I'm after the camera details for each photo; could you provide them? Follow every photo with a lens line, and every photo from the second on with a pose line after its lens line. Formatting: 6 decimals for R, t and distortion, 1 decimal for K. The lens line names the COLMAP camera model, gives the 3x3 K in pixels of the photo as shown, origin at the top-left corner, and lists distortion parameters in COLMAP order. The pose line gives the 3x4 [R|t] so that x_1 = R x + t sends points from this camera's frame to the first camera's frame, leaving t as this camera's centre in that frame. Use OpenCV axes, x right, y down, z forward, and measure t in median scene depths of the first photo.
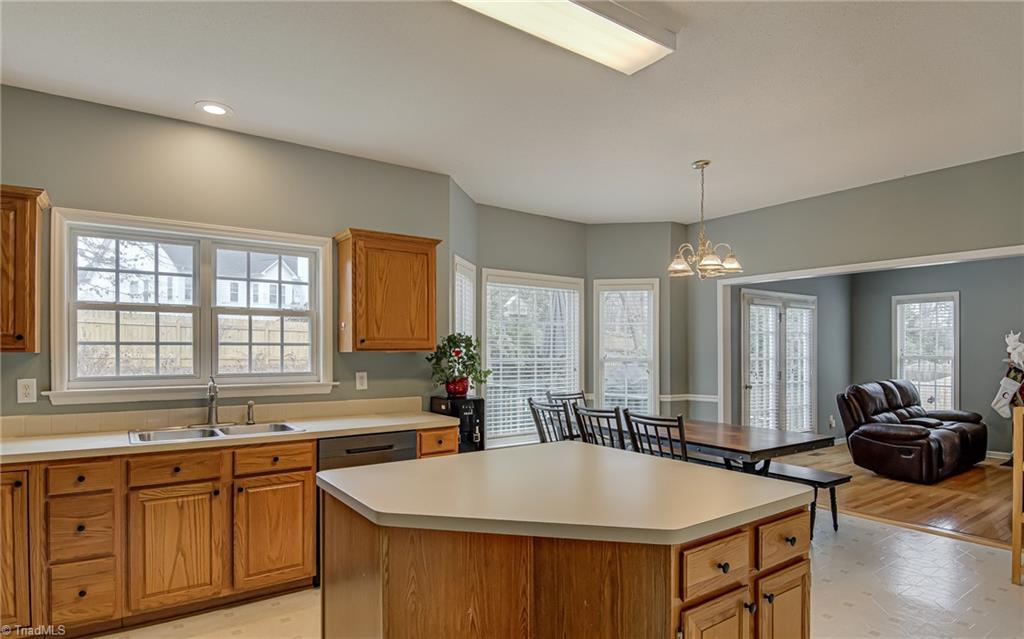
lens RADIAL K [[560.3, 0, 531.5], [0, 560.3, 348.2], [0, 0, 1]] dist [-0.004515, -0.001541]
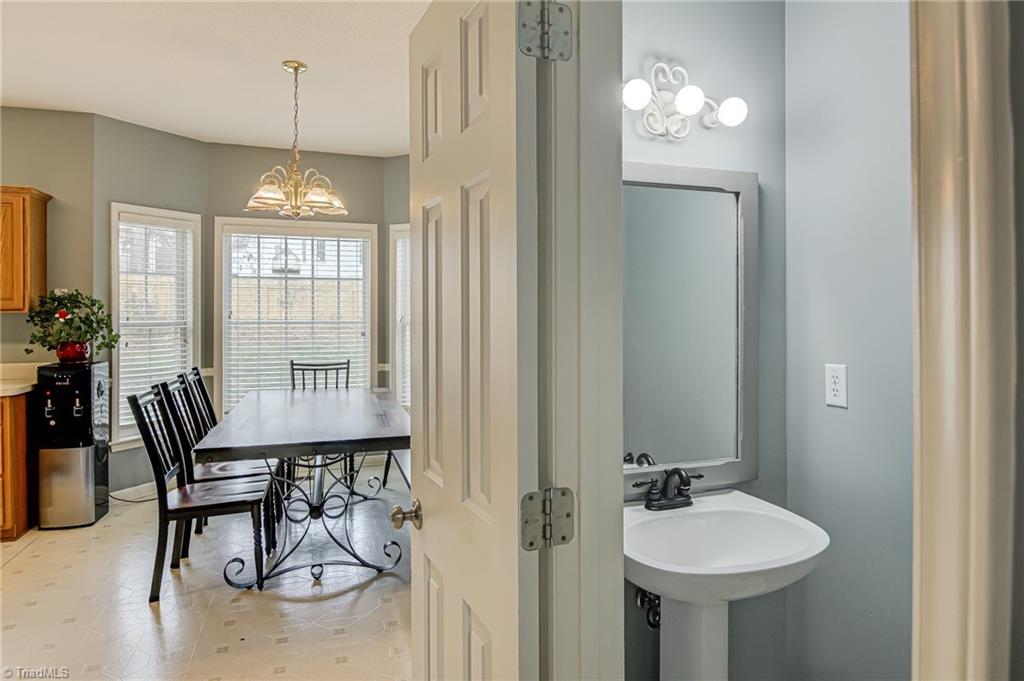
lens RADIAL K [[616.8, 0, 530.1], [0, 616.8, 314.5], [0, 0, 1]] dist [-0.008149, -0.008658]
pose [[0.956374, 0.000765, -0.292145, 0.902325], [0.002254, 0.999947, 0.009997, 0.000682], [0.292137, -0.010219, 0.956322, 0.309553]]
